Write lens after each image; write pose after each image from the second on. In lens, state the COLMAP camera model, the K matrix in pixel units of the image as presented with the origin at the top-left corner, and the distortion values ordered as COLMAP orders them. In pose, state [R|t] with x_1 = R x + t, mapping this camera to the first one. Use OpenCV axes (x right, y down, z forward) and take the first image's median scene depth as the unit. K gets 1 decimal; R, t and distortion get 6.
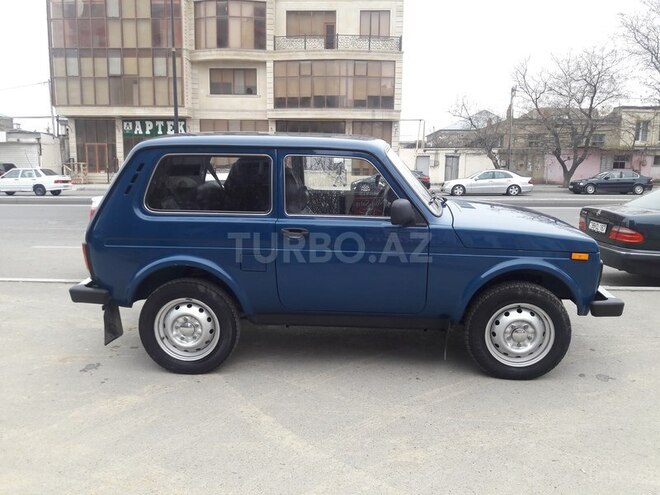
lens RADIAL K [[537.8, 0, 330.0], [0, 537.8, 247.5], [0, 0, 1]] dist [-0.001187, -0.002636]
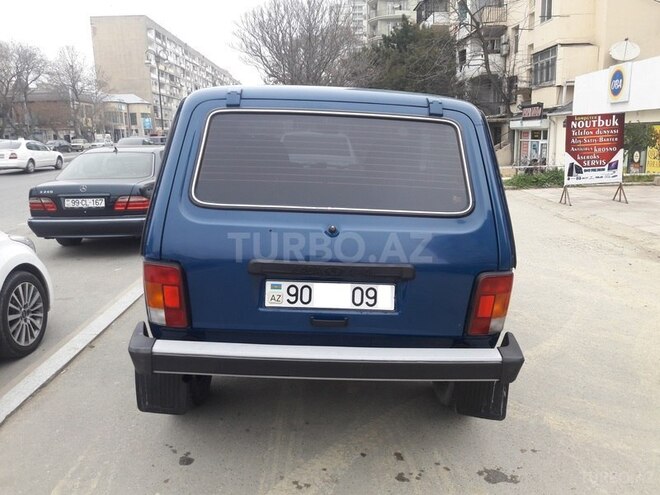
lens RADIAL K [[537.8, 0, 330.0], [0, 537.8, 247.5], [0, 0, 1]] dist [-0.001187, -0.002636]
pose [[-0.064296, -0.206828, 0.976262, -1.073918], [0.167094, 0.962244, 0.214863, -0.203916], [-0.983842, 0.176942, -0.027309, 1.284729]]
